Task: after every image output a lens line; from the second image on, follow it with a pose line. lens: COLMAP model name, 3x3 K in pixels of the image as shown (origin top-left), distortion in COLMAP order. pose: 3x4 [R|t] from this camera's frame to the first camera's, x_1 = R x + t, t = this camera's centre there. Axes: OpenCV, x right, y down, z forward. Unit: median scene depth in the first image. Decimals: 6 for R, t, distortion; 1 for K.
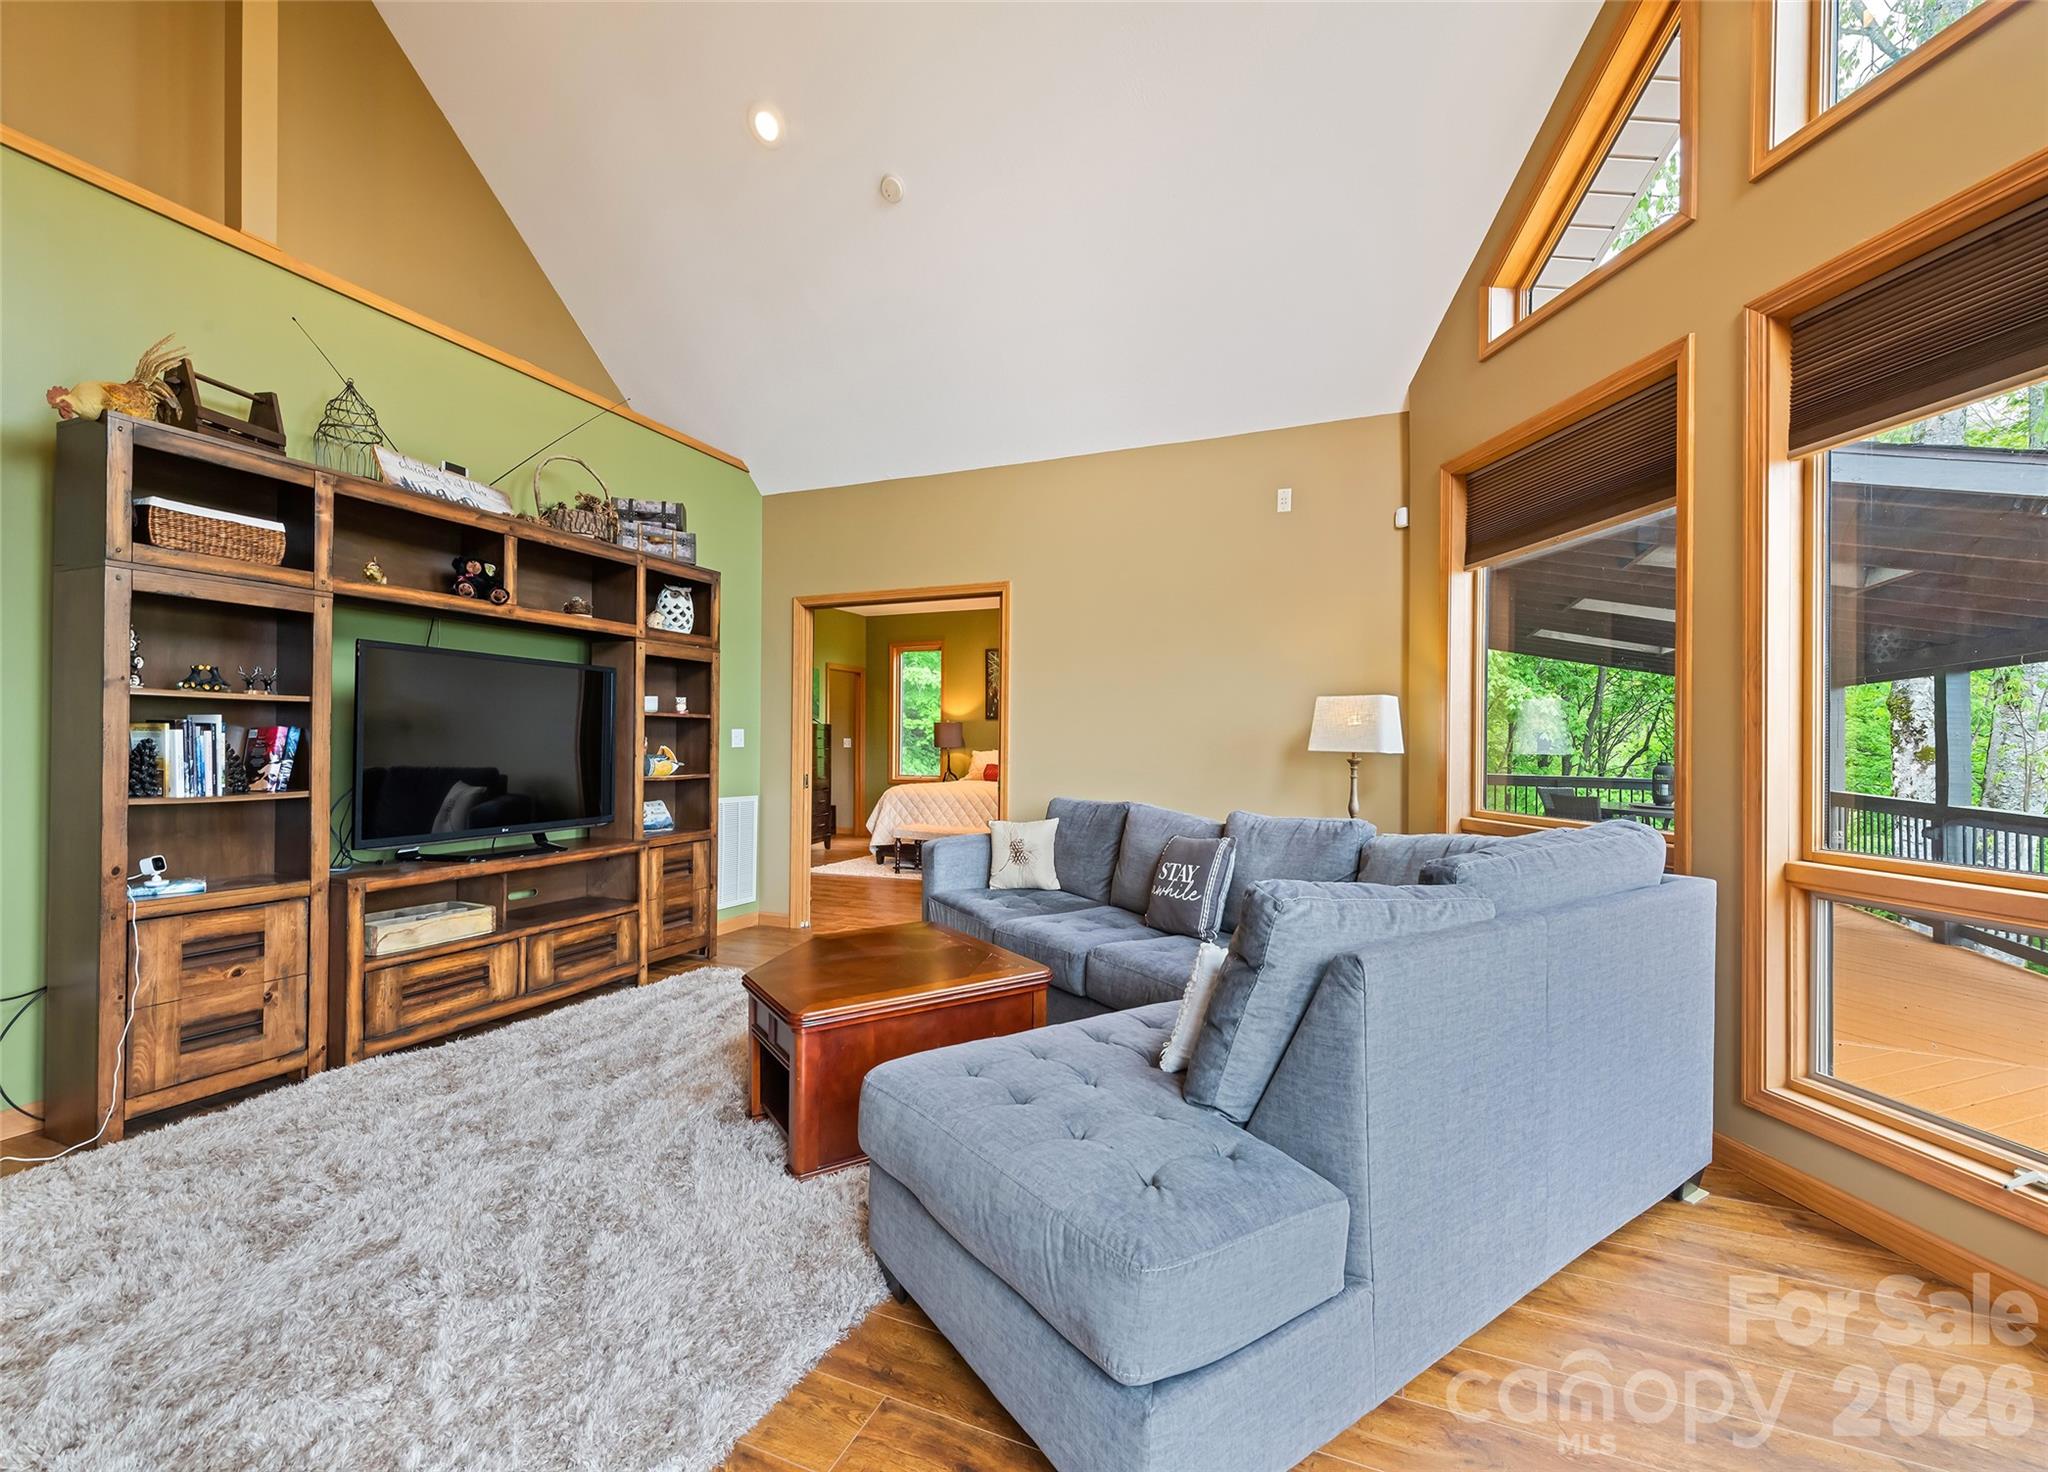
lens RADIAL K [[873.4, 0, 1009.3], [0, 873.4, 745.9], [0, 0, 1]] dist [0.015418, -0.004900]
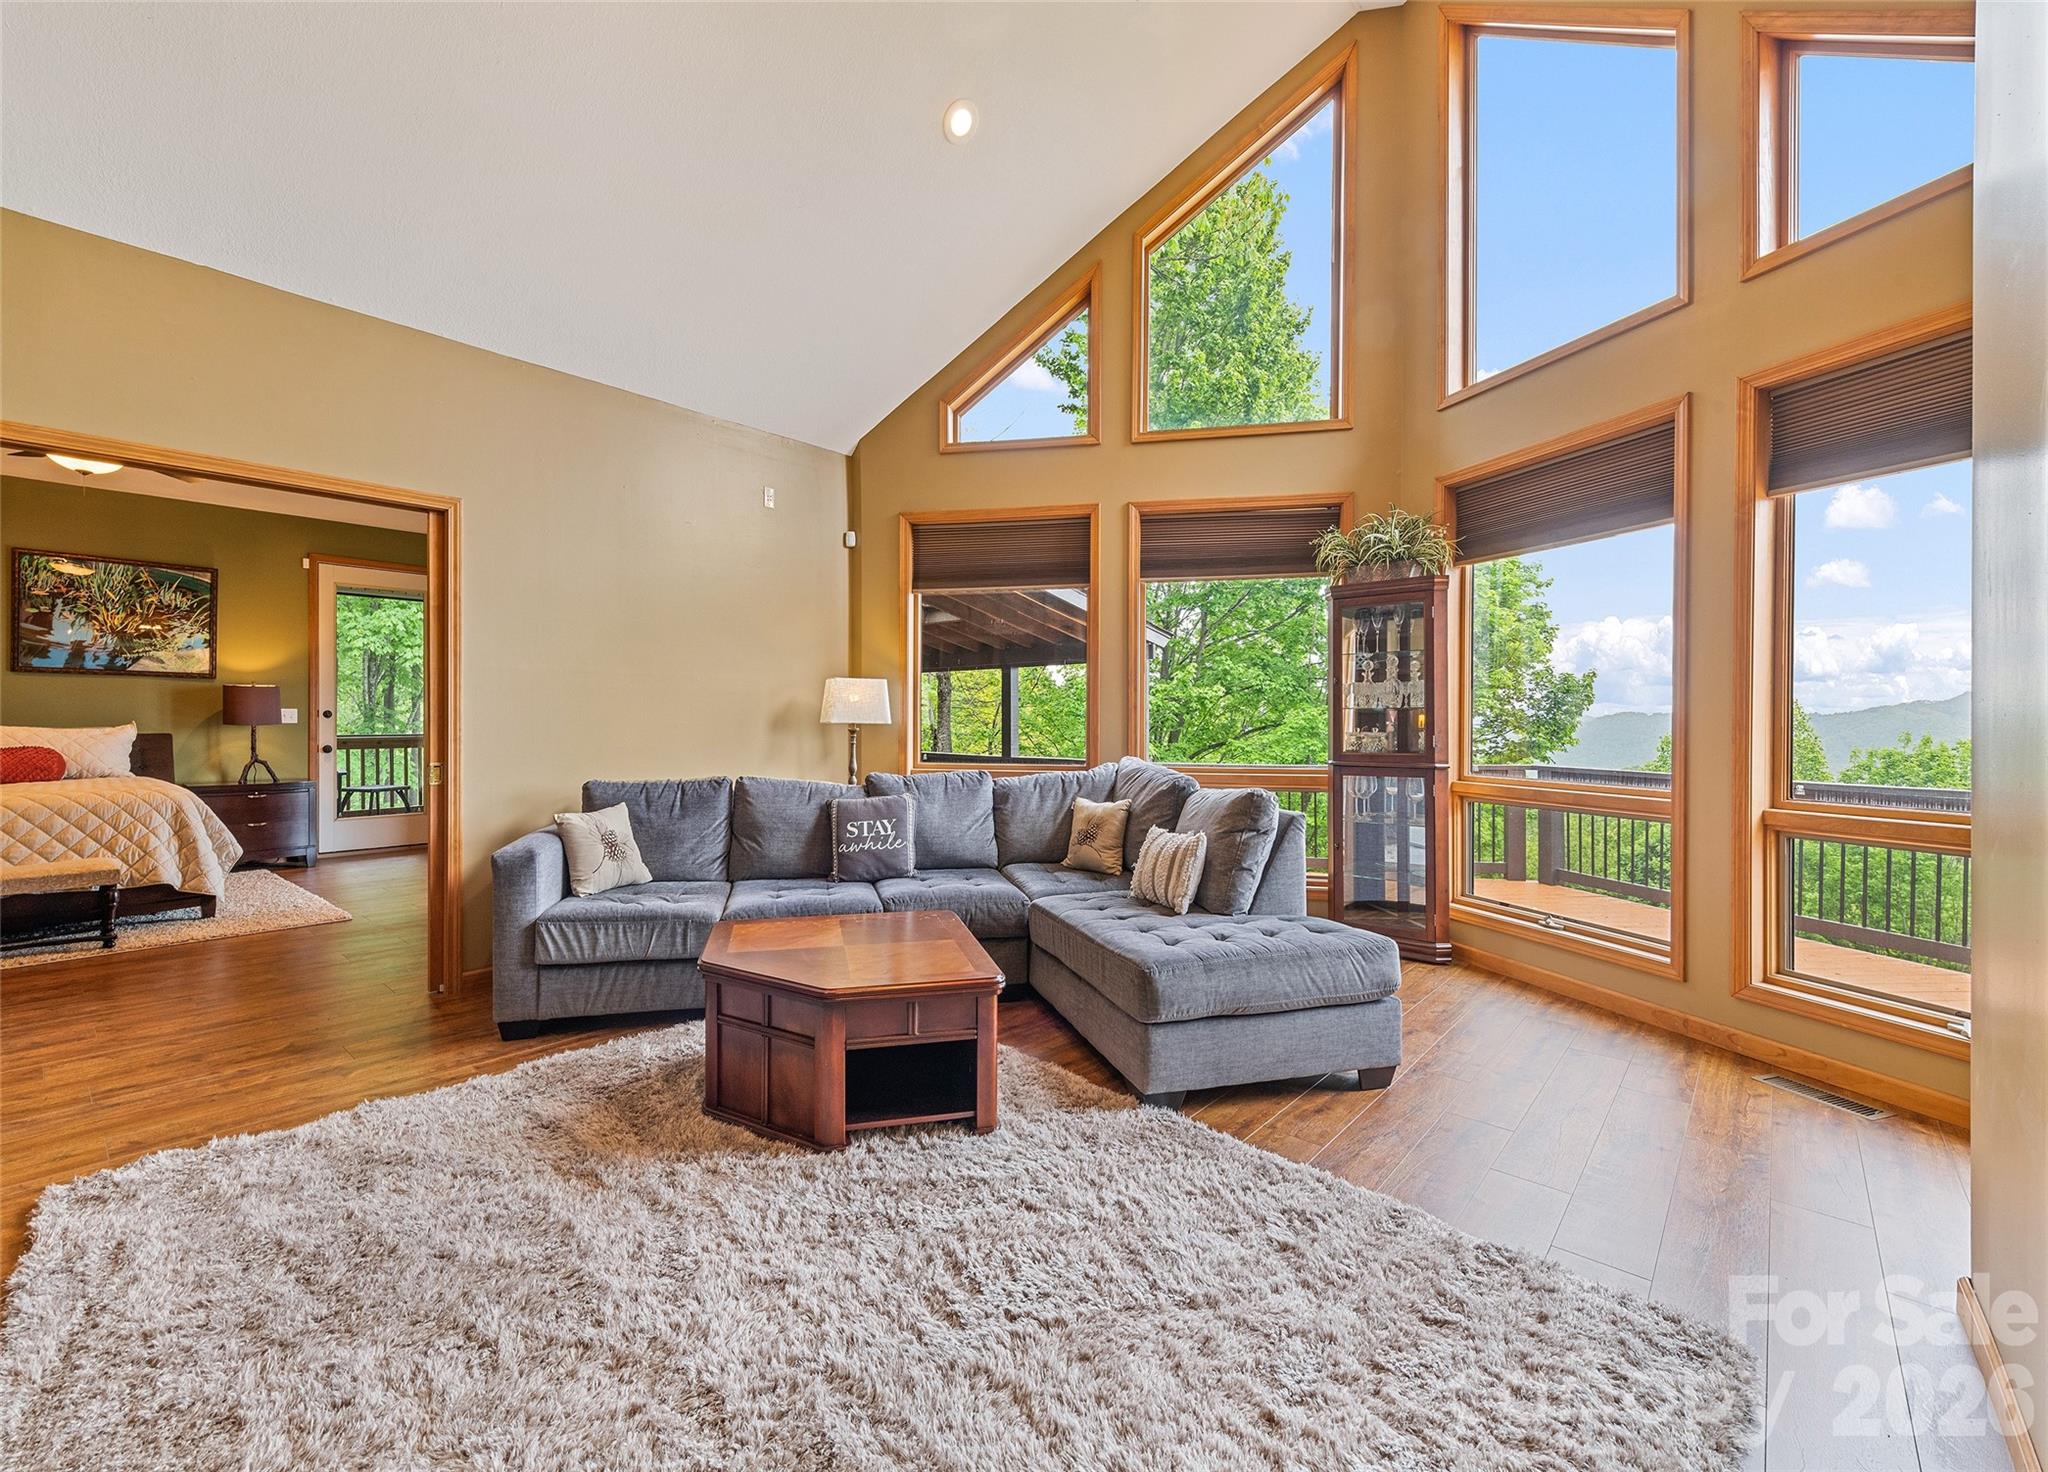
lens RADIAL K [[873.4, 0, 1033.9], [0, 873.4, 723.0], [0, 0, 1]] dist [0.015418, -0.004900]
pose [[0.312291, -0.006502, 0.949964, -0.747701], [-0.009401, 0.999906, 0.009934, -0.008426], [-0.949940, -0.012033, 0.312200, 0.379344]]
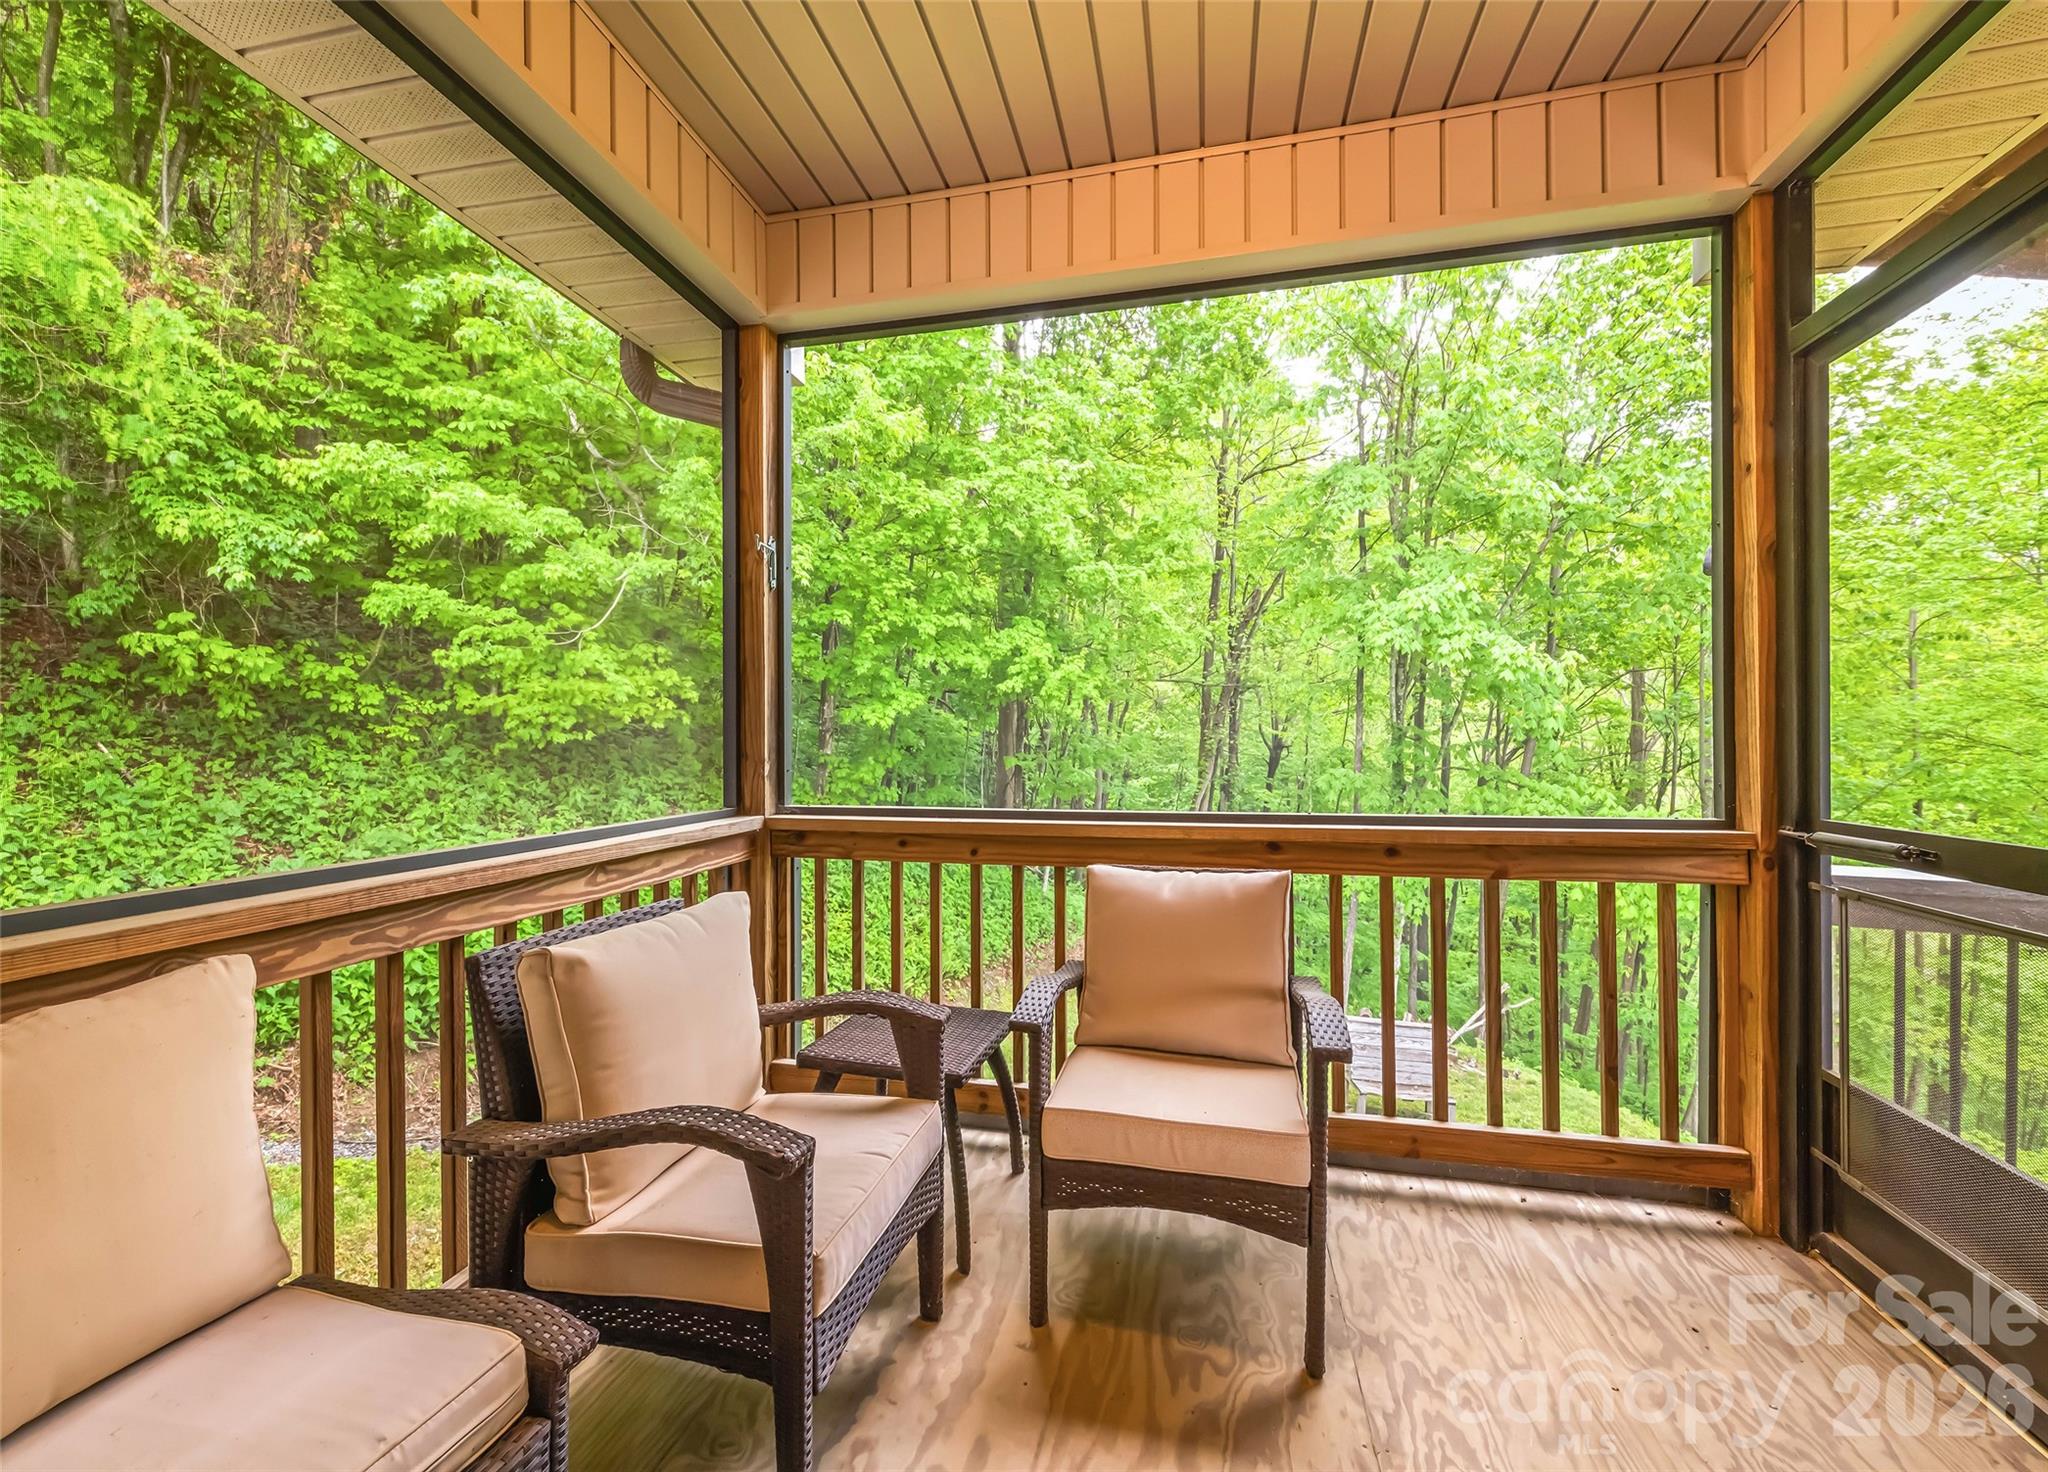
lens RADIAL K [[802.6, 0, 1018.7], [0, 802.6, 737.7], [0, 0, 1]] dist [0.005755, -0.002062]
pose [[0.987550, -0.006578, 0.157171, 0.688752], [0.005347, 0.999952, 0.008257, -0.001715], [-0.157217, -0.007314, 0.987537, 2.390764]]
